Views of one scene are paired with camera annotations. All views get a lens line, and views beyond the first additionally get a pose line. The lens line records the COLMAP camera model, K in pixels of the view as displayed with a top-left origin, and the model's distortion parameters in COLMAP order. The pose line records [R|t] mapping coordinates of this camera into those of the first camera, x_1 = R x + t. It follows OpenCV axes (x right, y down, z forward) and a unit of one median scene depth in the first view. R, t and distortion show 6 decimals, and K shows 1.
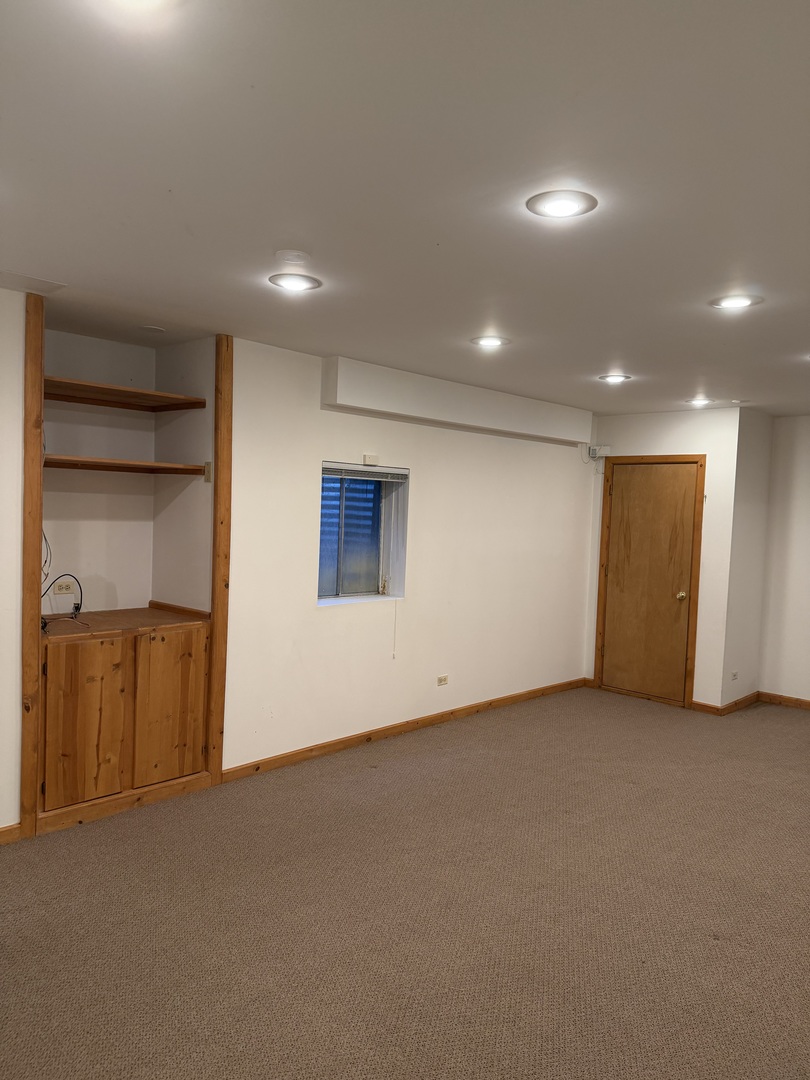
lens RADIAL K [[737.1, 0, 405.0], [0, 737.1, 544.1], [0, 0, 1]] dist [0.099090, -0.140832]
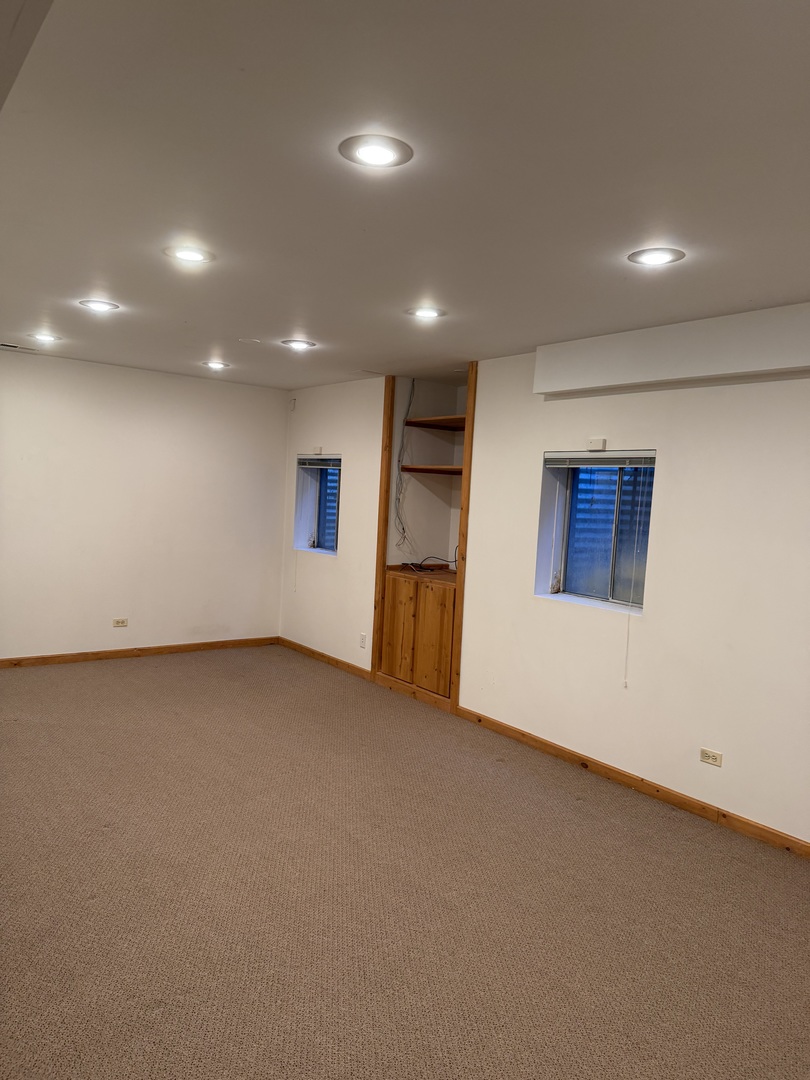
lens RADIAL K [[737.1, 0, 405.0], [0, 737.1, 544.1], [0, 0, 1]] dist [0.099090, -0.140832]
pose [[-0.136899, 0.023954, -0.990295, 1.040429], [-0.109251, 0.993244, 0.039128, -0.006874], [0.984542, 0.113547, -0.133357, 1.089234]]
